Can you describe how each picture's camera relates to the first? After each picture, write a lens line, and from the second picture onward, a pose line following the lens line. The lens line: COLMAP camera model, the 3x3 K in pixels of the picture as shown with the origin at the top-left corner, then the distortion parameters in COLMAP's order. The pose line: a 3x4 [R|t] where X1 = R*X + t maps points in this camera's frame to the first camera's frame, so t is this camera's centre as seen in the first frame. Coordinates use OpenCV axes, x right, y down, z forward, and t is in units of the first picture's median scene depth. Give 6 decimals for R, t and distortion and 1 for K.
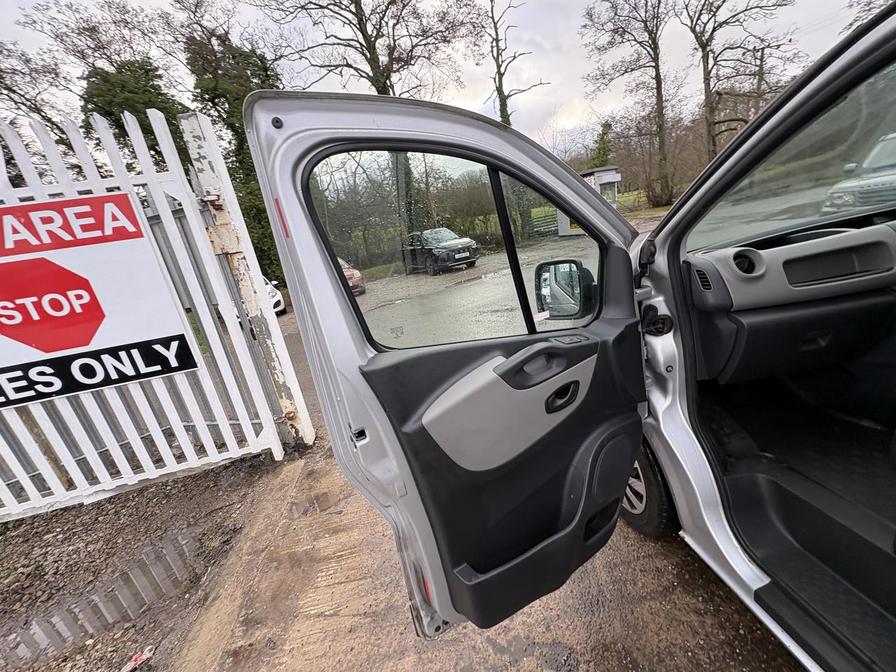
lens RADIAL K [[357.0, 0, 451.8], [0, 357.0, 334.9], [0, 0, 1]] dist [0.000253, 0.000580]
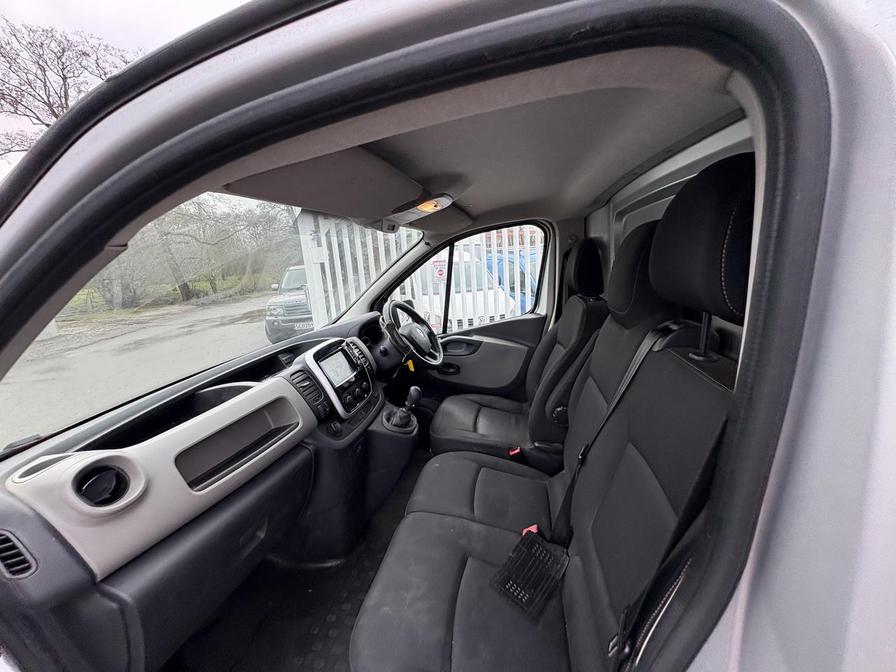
lens RADIAL K [[357.0, 0, 443.2], [0, 357.0, 337.9], [0, 0, 1]] dist [0.000253, 0.000580]
pose [[0.346778, -0.059269, 0.936073, 0.029330], [0.297028, 0.953577, -0.049660, -0.013475], [-0.889674, 0.295261, 0.348284, 0.016403]]
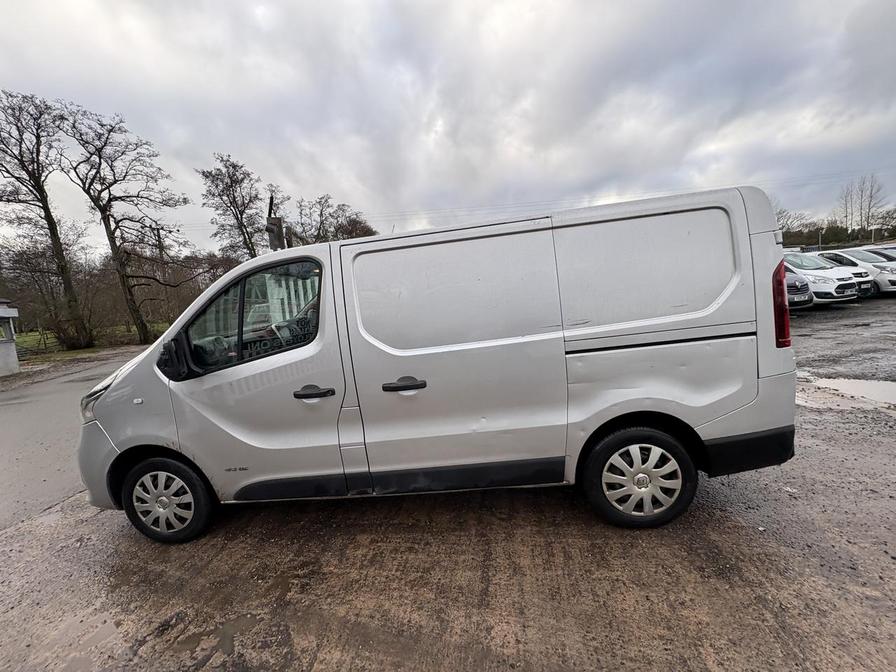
lens RADIAL K [[357.0, 0, 447.9], [0, 357.0, 332.5], [0, 0, 1]] dist [0.000253, 0.000580]
pose [[0.245931, 0.055505, 0.967697, -0.059788], [0.329524, 0.934107, -0.137324, 0.030831], [-0.911554, 0.352652, 0.211436, -0.046831]]
